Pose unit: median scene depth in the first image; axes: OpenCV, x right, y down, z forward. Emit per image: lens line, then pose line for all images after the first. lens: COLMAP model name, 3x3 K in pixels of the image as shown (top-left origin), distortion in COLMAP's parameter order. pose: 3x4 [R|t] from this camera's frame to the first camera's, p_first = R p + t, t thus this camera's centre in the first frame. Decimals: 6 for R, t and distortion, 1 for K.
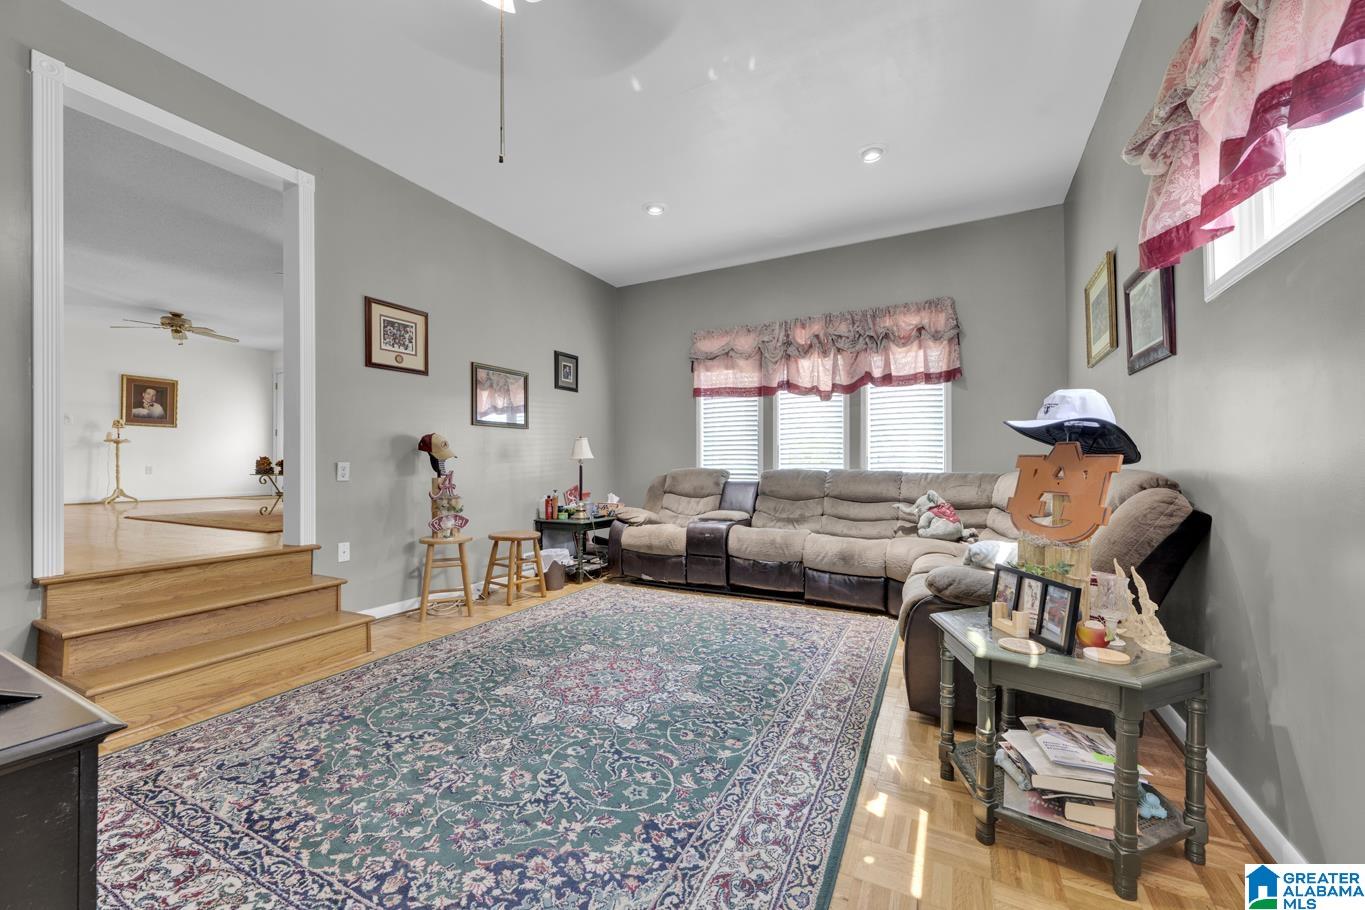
lens RADIAL K [[538.0, 0, 679.9], [0, 538.0, 459.6], [0, 0, 1]] dist [-0.001707, -0.000038]
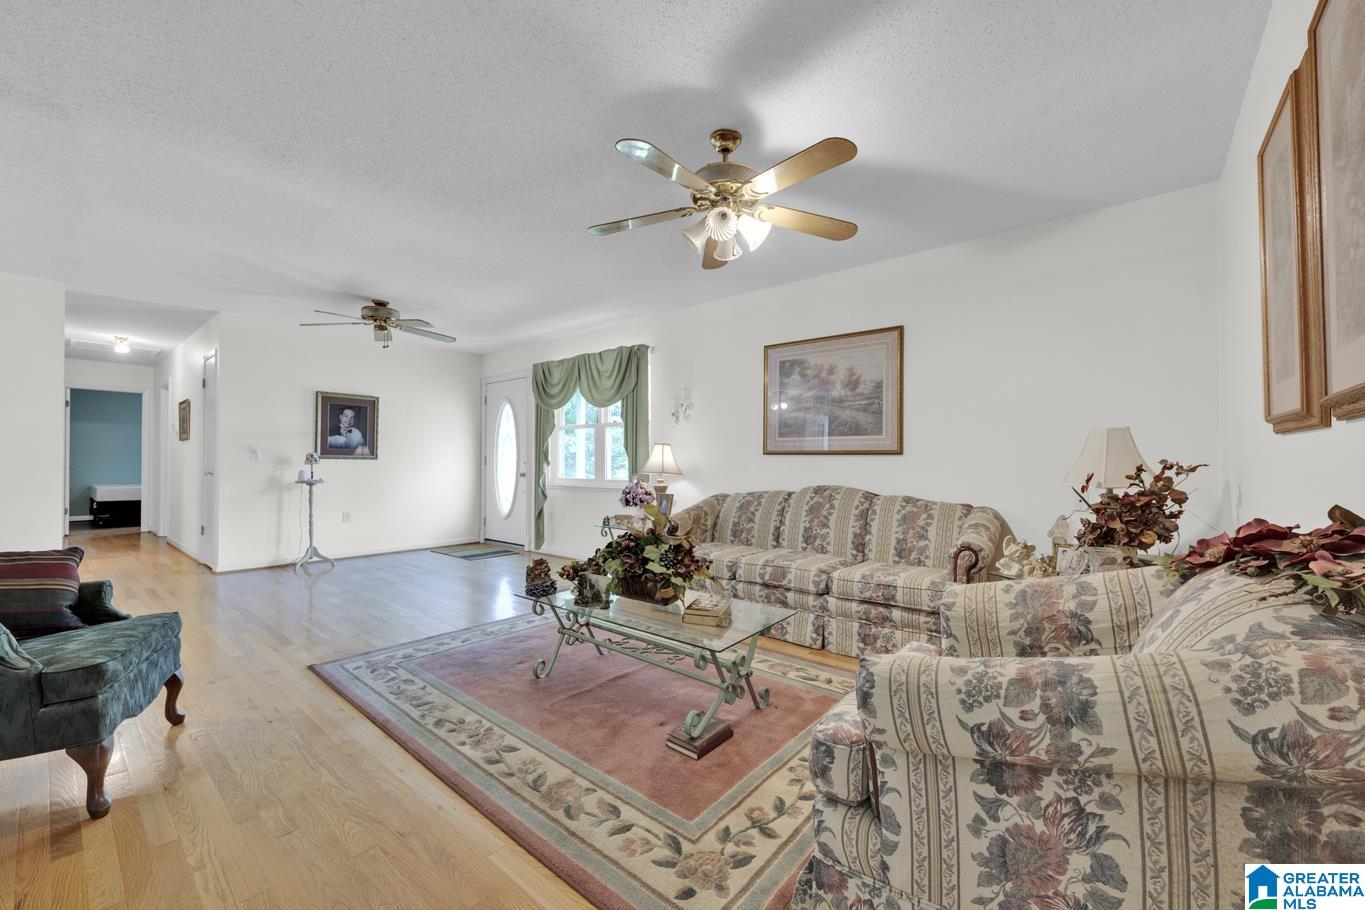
lens RADIAL K [[538.0, 0, 679.9], [0, 538.0, 459.6], [0, 0, 1]] dist [-0.001707, -0.000038]
pose [[0.974447, 0.007598, -0.224490, -0.387143], [-0.006682, 0.999966, 0.004842, -0.072564], [0.224520, -0.003218, 0.974464, 0.394036]]
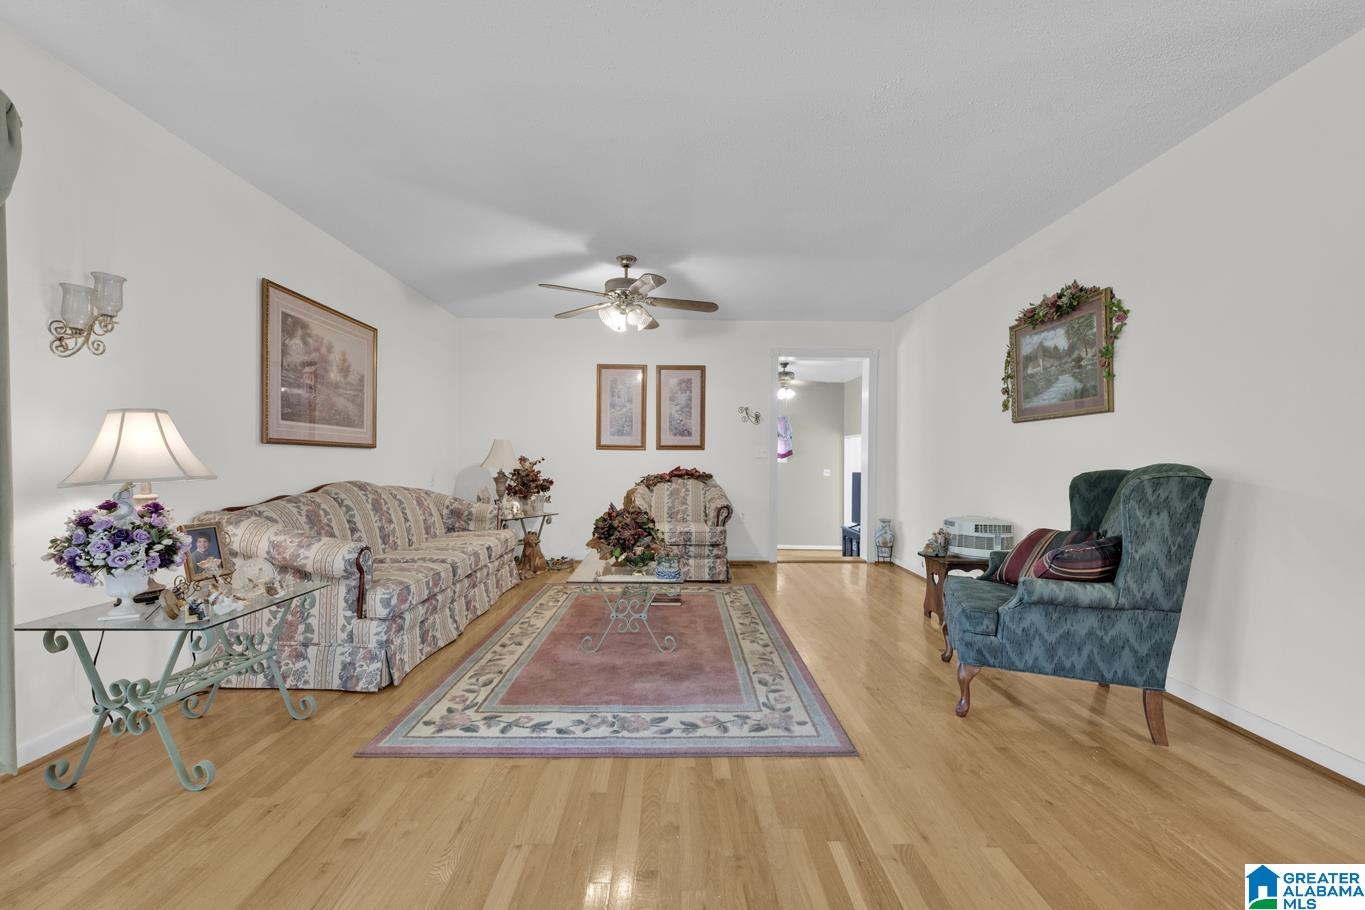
lens RADIAL K [[538.0, 0, 679.9], [0, 538.0, 459.6], [0, 0, 1]] dist [-0.001707, -0.000038]
pose [[-0.466293, 0.002317, 0.884627, -0.899875], [-0.011422, 0.999897, -0.008639, -0.063850], [-0.884557, -0.014132, -0.466219, 0.888329]]
